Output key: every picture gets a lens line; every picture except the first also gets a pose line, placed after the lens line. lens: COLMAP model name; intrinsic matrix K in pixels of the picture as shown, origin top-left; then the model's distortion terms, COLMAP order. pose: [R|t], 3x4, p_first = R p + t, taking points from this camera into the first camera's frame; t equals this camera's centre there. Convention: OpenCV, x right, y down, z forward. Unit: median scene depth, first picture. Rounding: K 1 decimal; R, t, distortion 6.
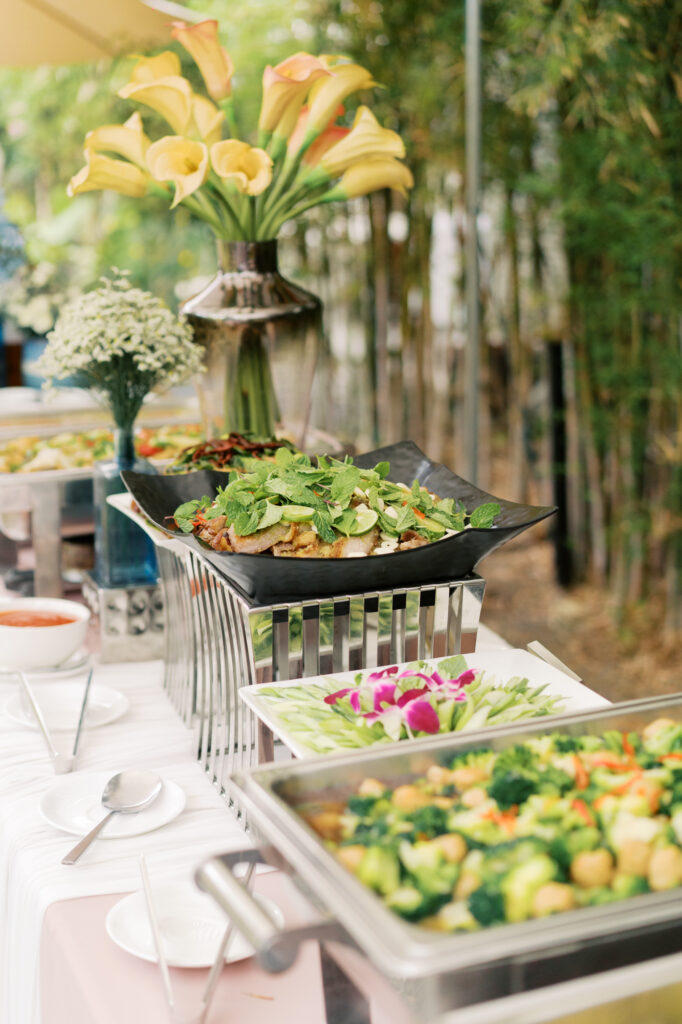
lens RADIAL K [[1605.6, 0, 340.9], [0, 1605.6, 512.1], [0, 0, 1]] dist [0.006008, 0.000000]
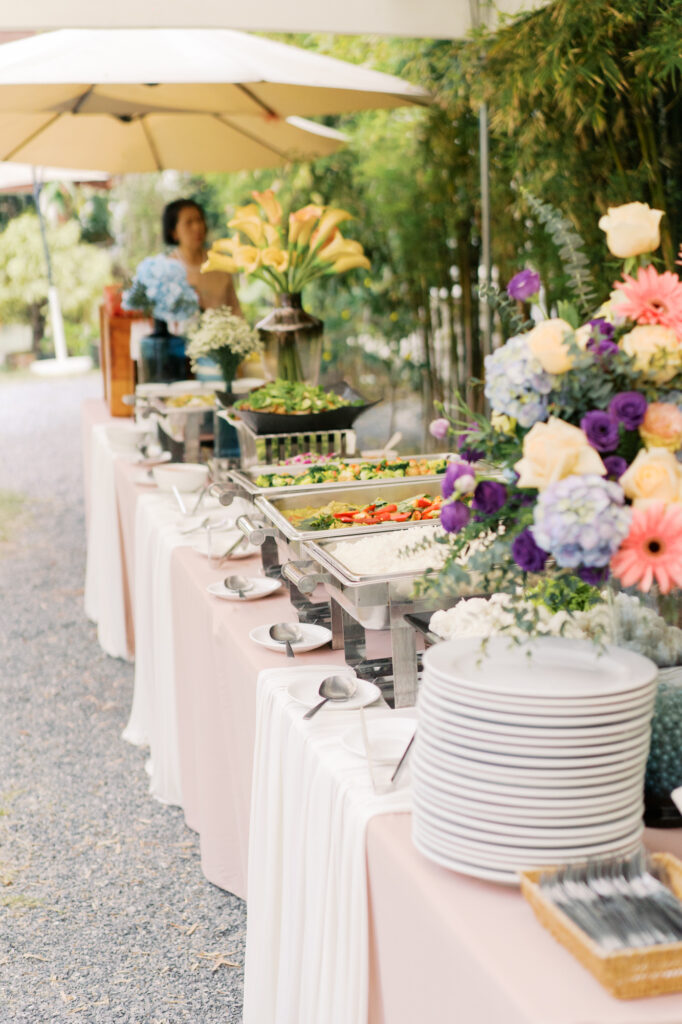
lens RADIAL K [[1605.6, 0, 341.4], [0, 1605.6, 512.2], [0, 0, 1]] dist [0.006008, 0.000000]
pose [[0.990297, 0.012513, -0.138402, 0.308123], [-0.018194, 0.999040, -0.039858, 0.200240], [0.137771, 0.041989, 0.989574, -1.058041]]
